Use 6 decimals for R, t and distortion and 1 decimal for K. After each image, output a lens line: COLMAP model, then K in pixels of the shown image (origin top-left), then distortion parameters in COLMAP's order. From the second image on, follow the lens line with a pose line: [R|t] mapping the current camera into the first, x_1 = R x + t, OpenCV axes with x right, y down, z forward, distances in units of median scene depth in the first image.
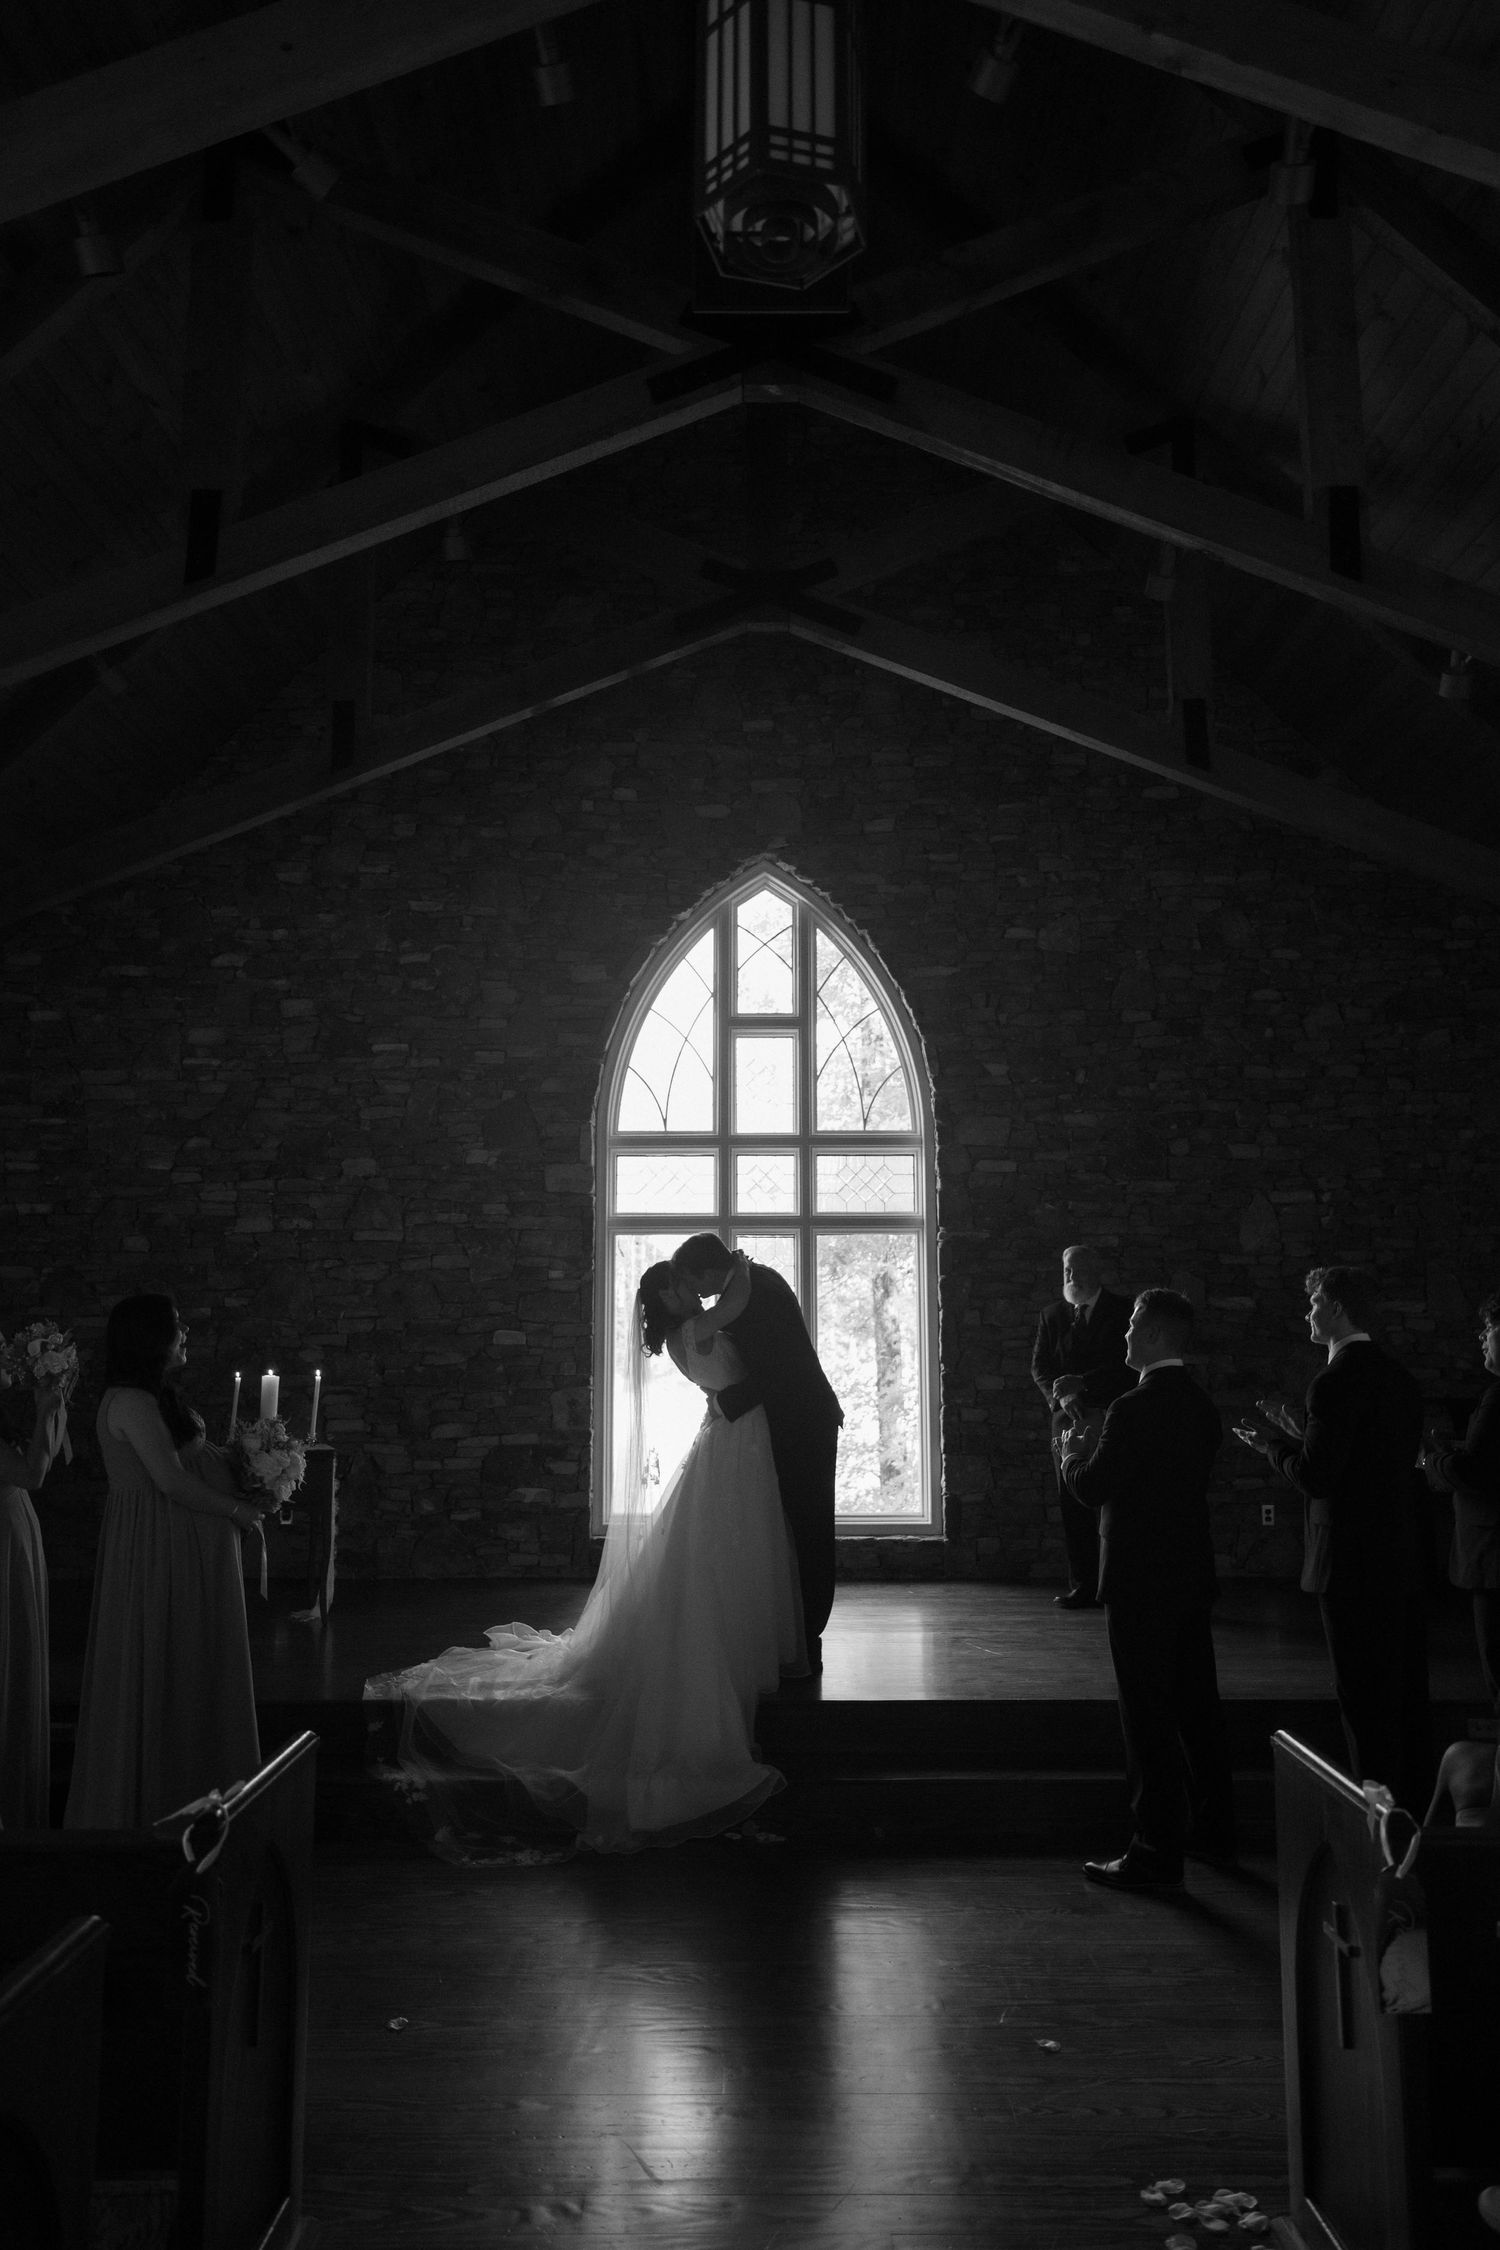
lens RADIAL K [[1727.6, 0, 761.8], [0, 1727.6, 1084.2], [0, 0, 1]] dist [0.007602, 0.000262]
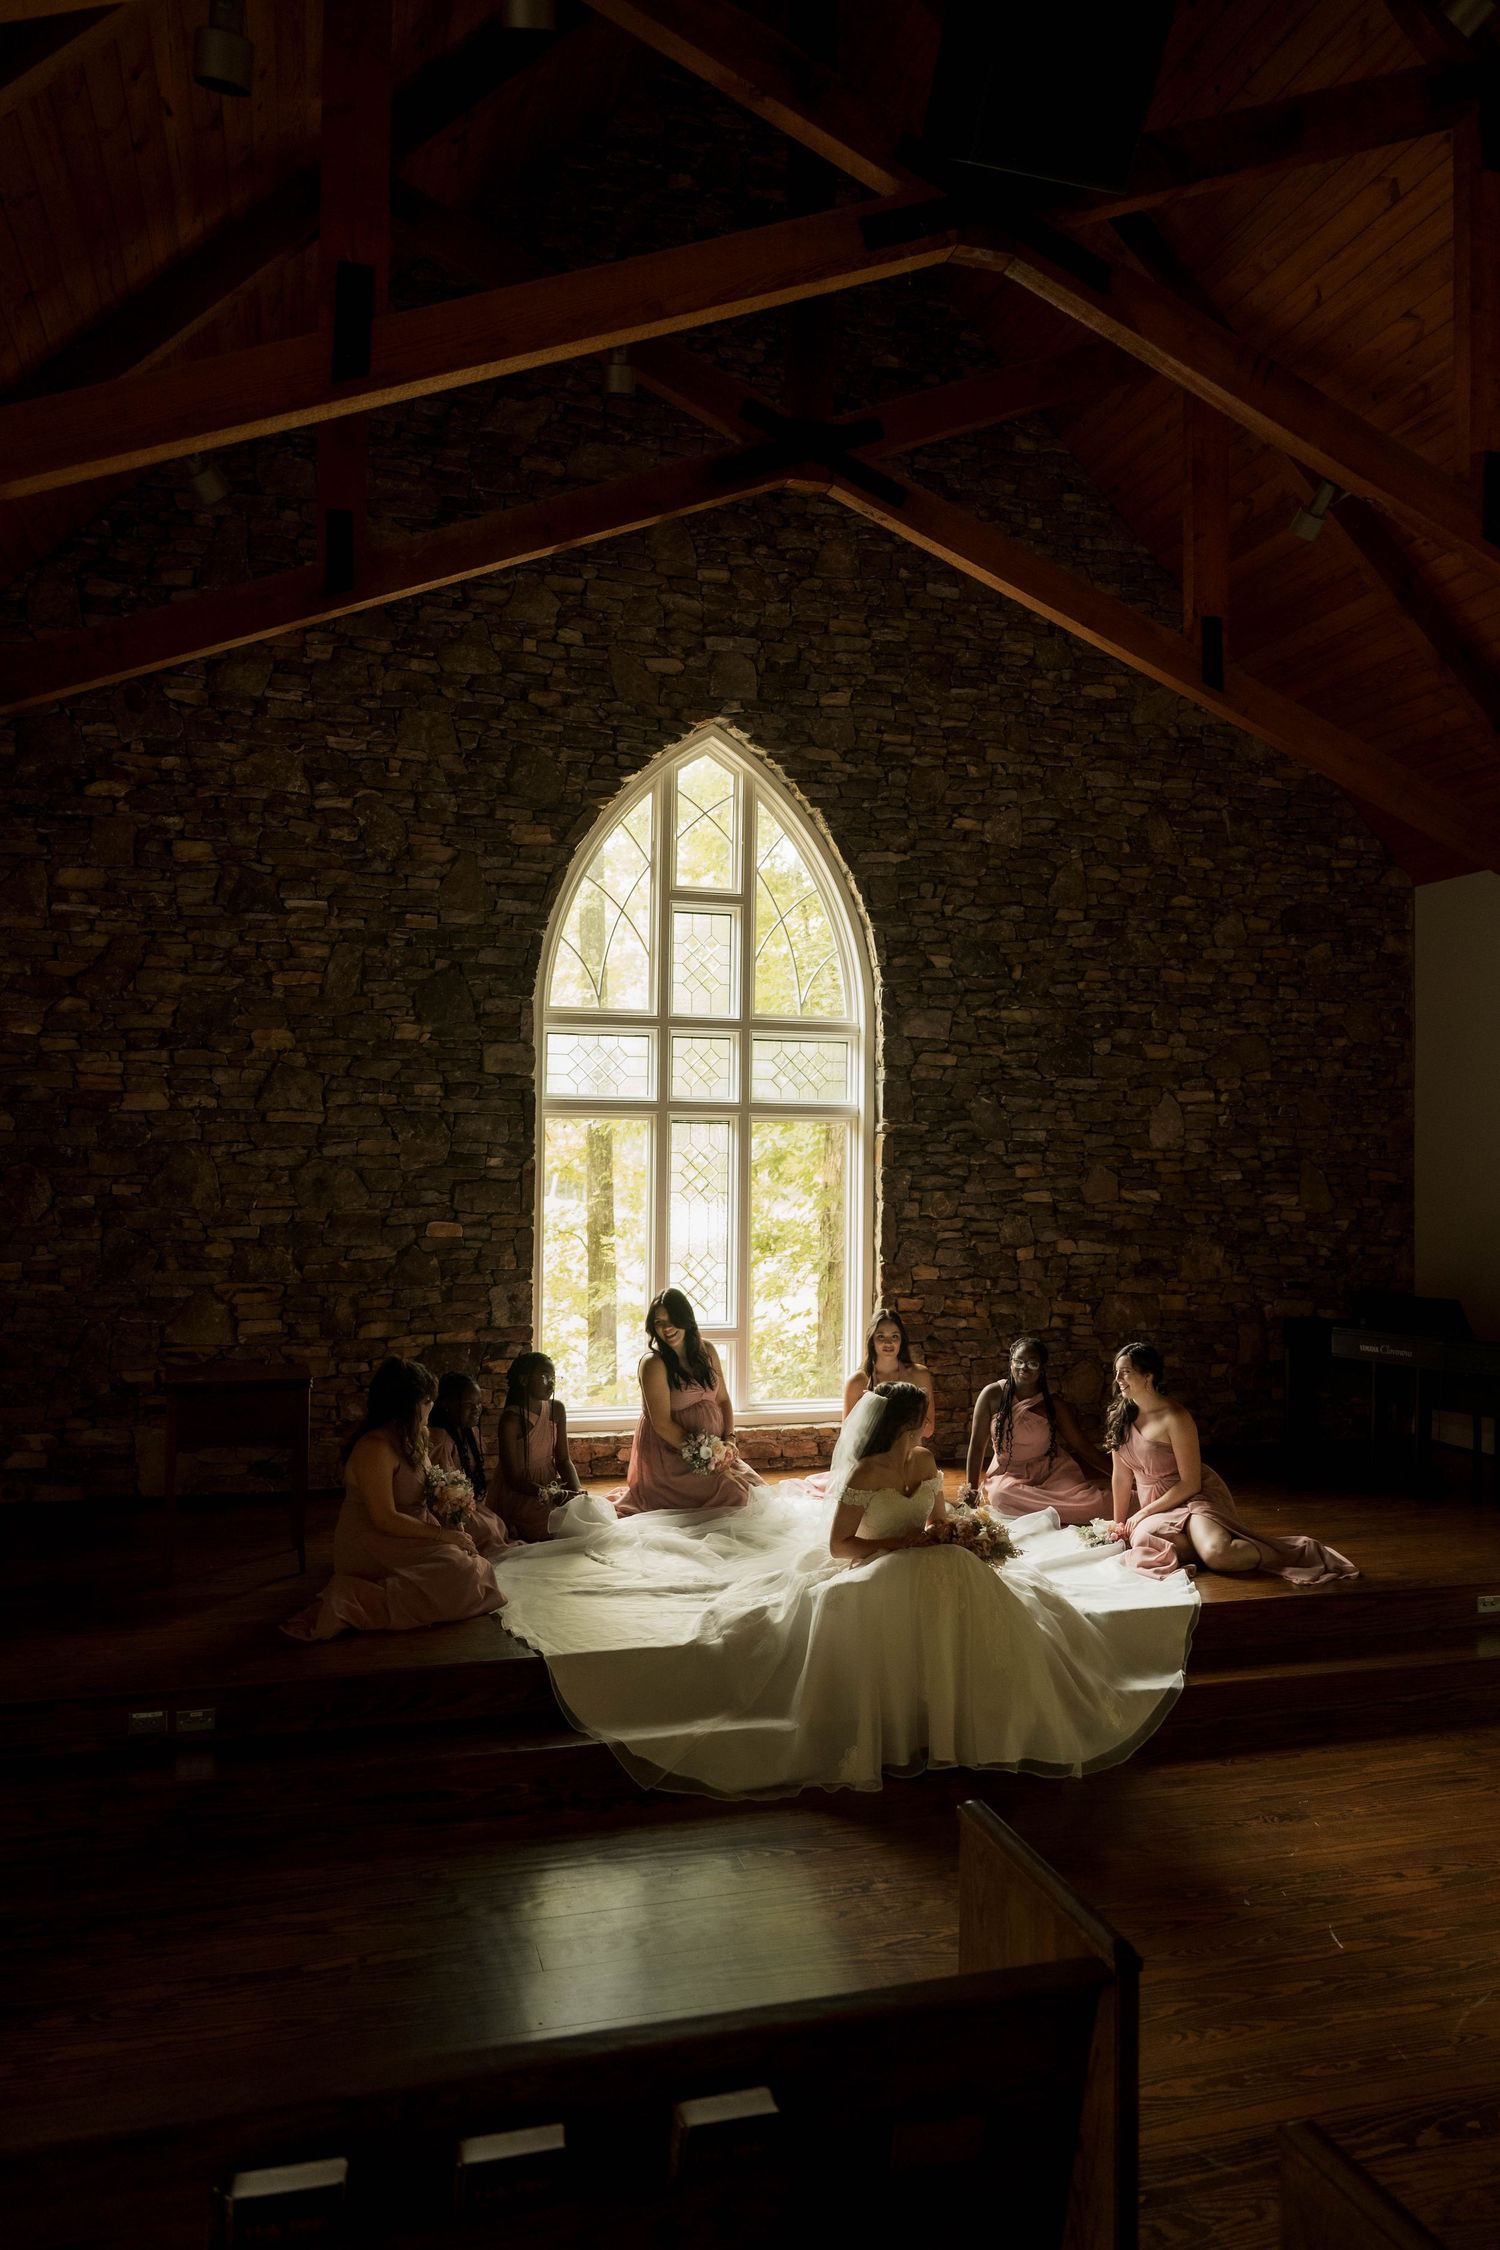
lens RADIAL K [[1727.6, 0, 761.8], [0, 1727.6, 1084.2], [0, 0, 1]] dist [0.007602, 0.000262]
pose [[0.949737, 0.023118, 0.312196, -0.269166], [-0.061898, 0.991448, 0.114885, -0.046234], [-0.306870, -0.128435, 0.943046, 0.083864]]
